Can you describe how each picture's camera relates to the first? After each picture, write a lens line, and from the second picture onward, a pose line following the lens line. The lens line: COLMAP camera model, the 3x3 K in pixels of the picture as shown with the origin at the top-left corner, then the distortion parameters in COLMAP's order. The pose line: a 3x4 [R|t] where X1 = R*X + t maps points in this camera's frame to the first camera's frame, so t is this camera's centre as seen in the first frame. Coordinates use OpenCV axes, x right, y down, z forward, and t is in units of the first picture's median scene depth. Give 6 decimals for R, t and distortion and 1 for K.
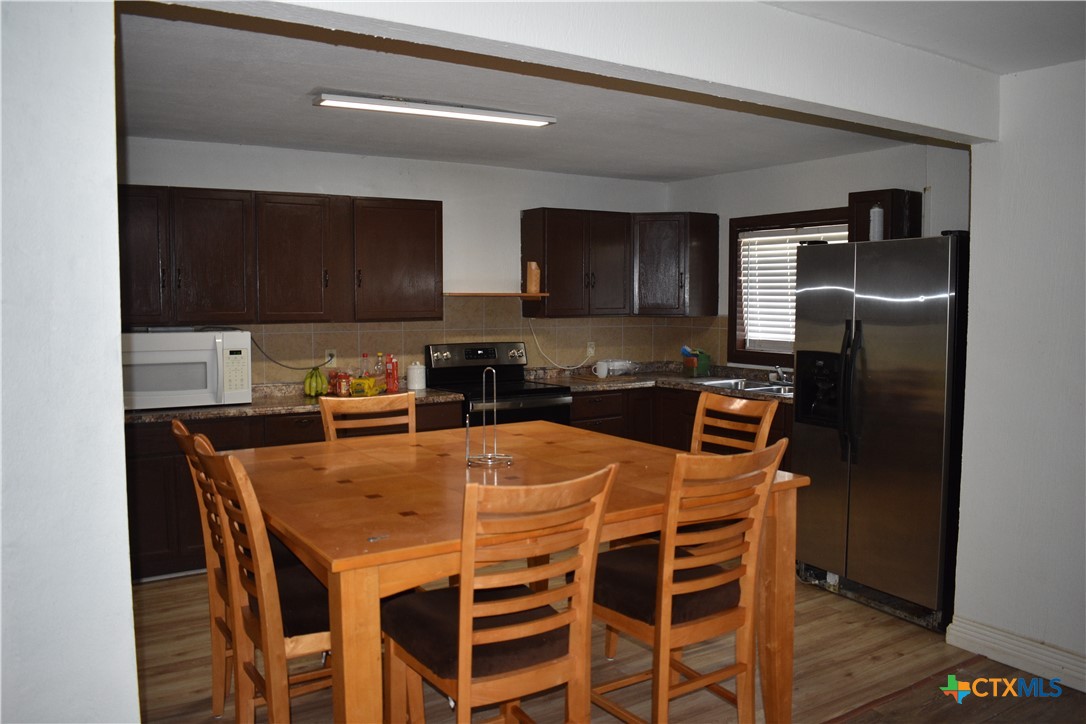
lens RADIAL K [[848.7, 0, 543.0], [0, 848.7, 362.0], [0, 0, 1]] dist [-0.107189, 0.000459]
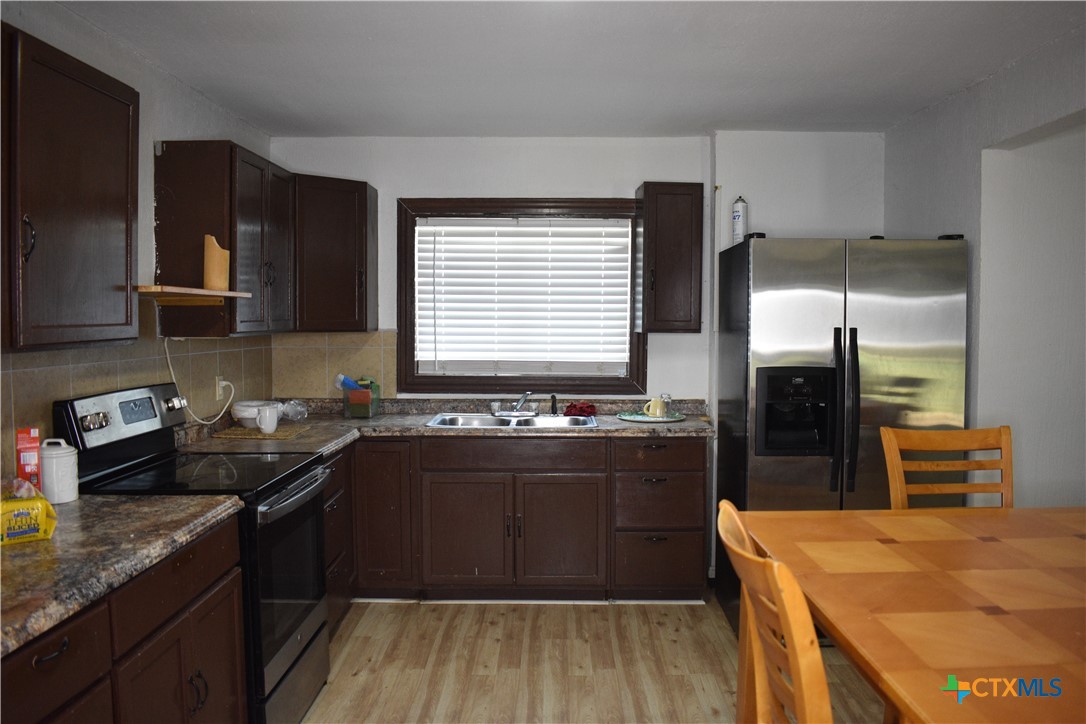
lens RADIAL K [[848.7, 0, 543.0], [0, 848.7, 362.0], [0, 0, 1]] dist [-0.107189, 0.000459]
pose [[0.546860, -0.042553, 0.836142, -0.382531], [0.060452, 0.998108, 0.011258, -0.031701], [-0.835039, 0.044390, 0.548397, 0.567019]]
